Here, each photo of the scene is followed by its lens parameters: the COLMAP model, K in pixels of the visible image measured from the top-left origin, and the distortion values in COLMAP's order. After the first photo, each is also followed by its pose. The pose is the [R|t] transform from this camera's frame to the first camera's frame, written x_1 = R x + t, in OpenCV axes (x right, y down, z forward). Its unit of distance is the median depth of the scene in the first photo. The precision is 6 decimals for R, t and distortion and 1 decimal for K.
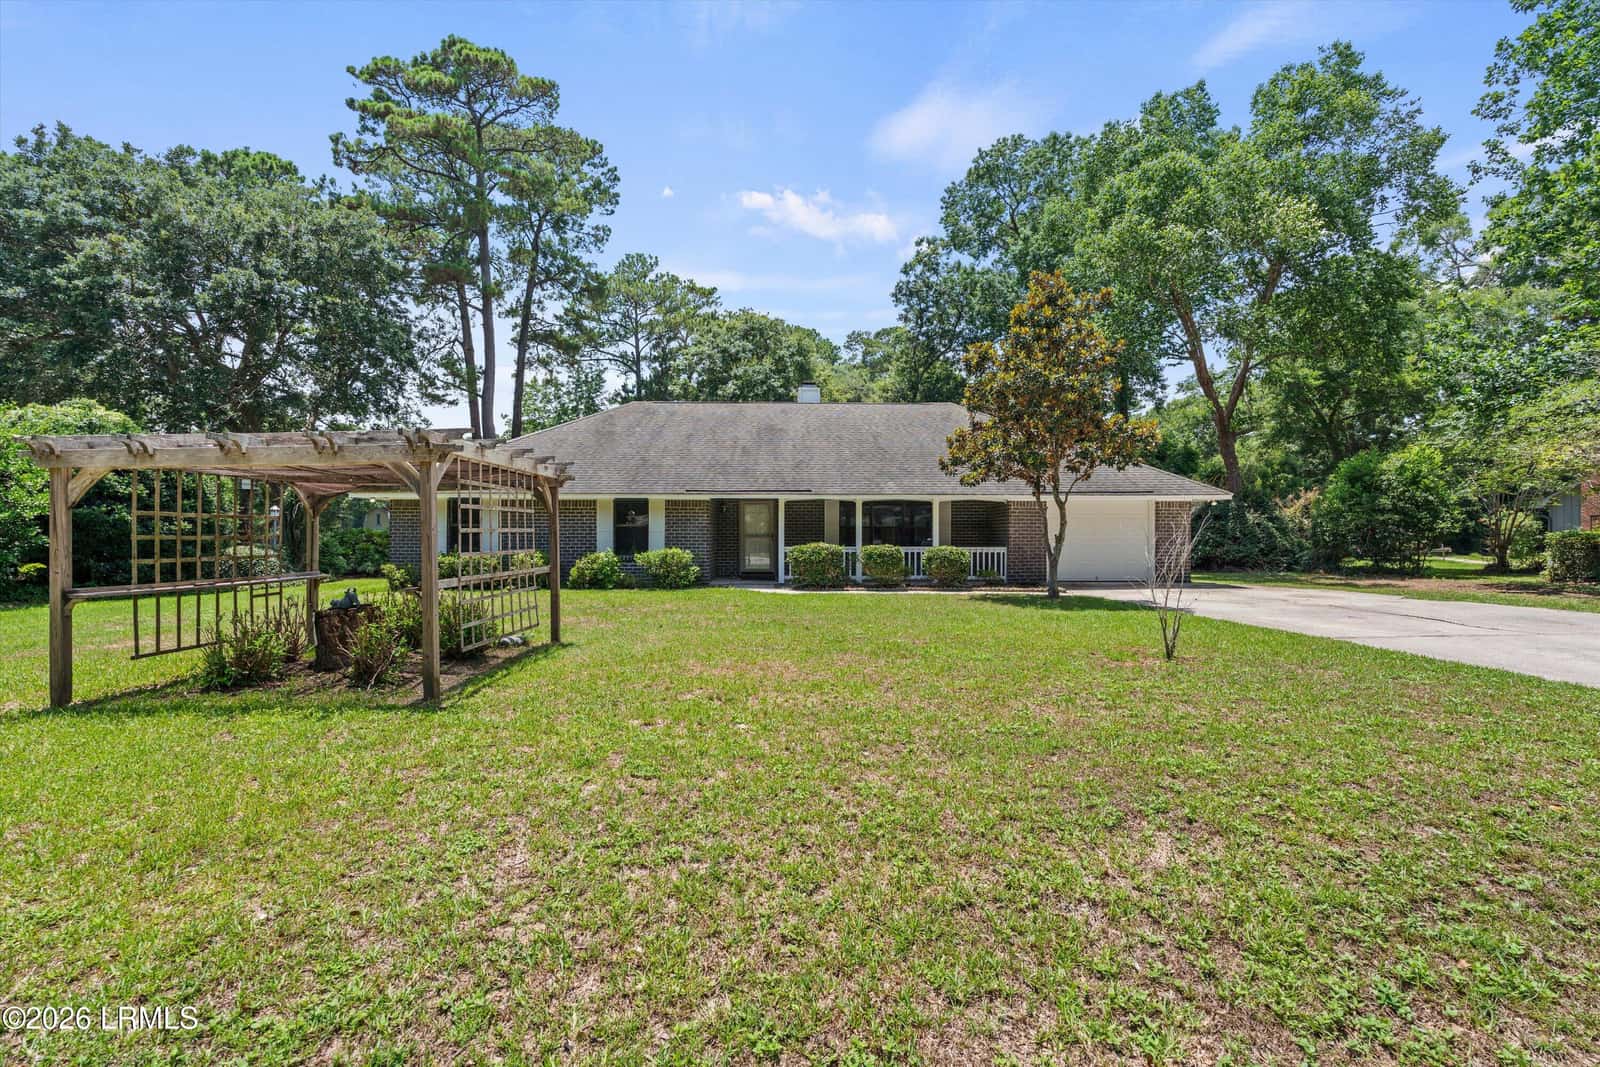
lens RADIAL K [[725.6, 0, 800.0], [0, 725.6, 533.5], [0, 0, 1]] dist [-0.000779, 0.000068]
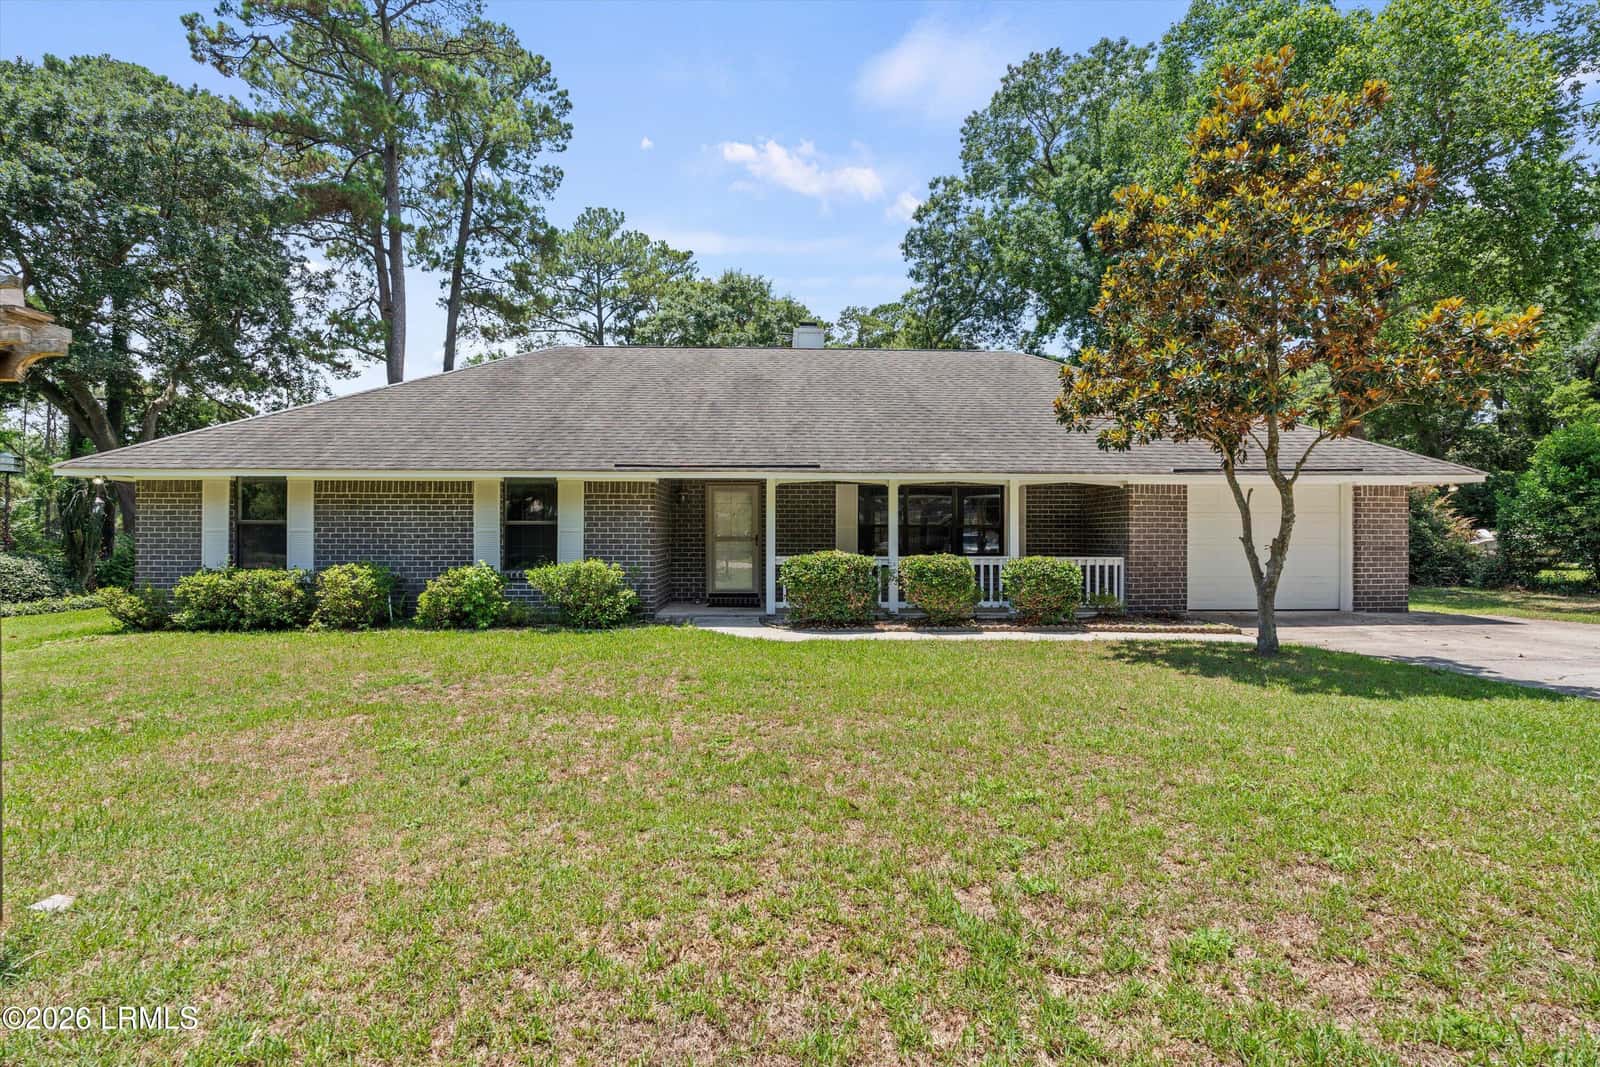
lens RADIAL K [[778.7, 0, 800.0], [0, 778.7, 533.5], [0, 0, 1]] dist [-0.001303, -0.000242]
pose [[0.999846, 0.000743, 0.017561, -0.004615], [-0.000736, 1.000000, -0.000399, -0.000578], [-0.017562, 0.000386, 0.999846, 0.122872]]
